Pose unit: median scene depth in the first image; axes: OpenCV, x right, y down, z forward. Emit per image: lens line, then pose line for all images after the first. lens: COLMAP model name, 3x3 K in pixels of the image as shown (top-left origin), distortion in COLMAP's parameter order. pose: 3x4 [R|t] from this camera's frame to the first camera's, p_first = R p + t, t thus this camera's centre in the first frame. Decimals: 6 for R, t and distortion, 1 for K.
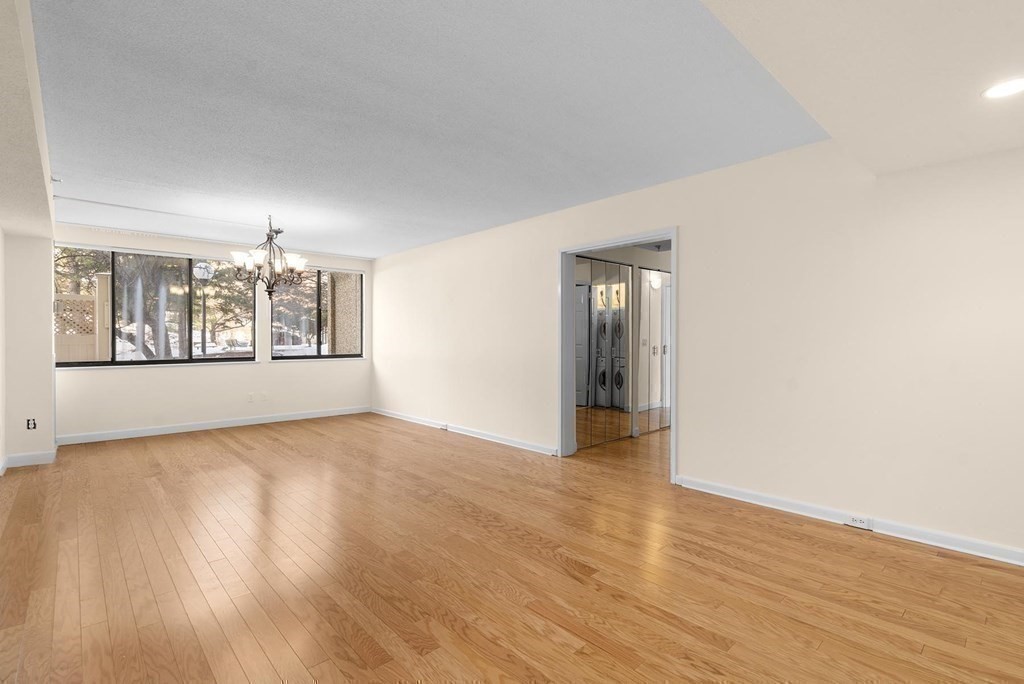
lens RADIAL K [[482.8, 0, 507.8], [0, 482.8, 340.4], [0, 0, 1]] dist [0.006125, 0.001529]
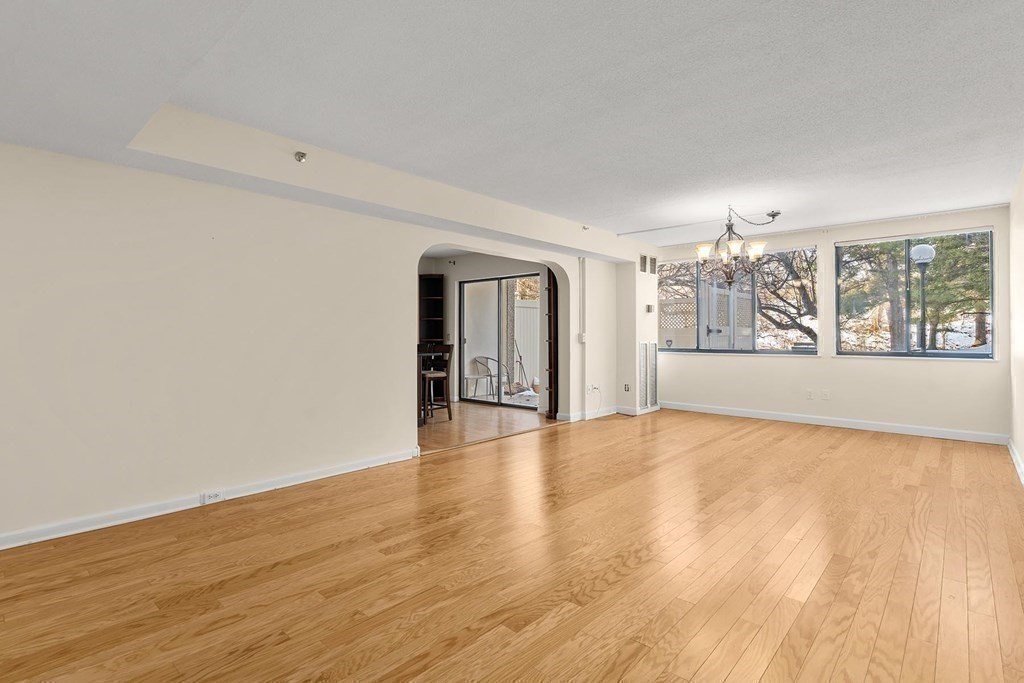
lens RADIAL K [[482.8, 0, 512.4], [0, 482.8, 340.6], [0, 0, 1]] dist [0.006125, 0.001529]
pose [[0.101068, 0.013252, -0.994791, 0.686565], [0.003465, 0.999901, 0.013672, 0.000951], [0.994873, -0.004829, 0.101012, 0.664507]]
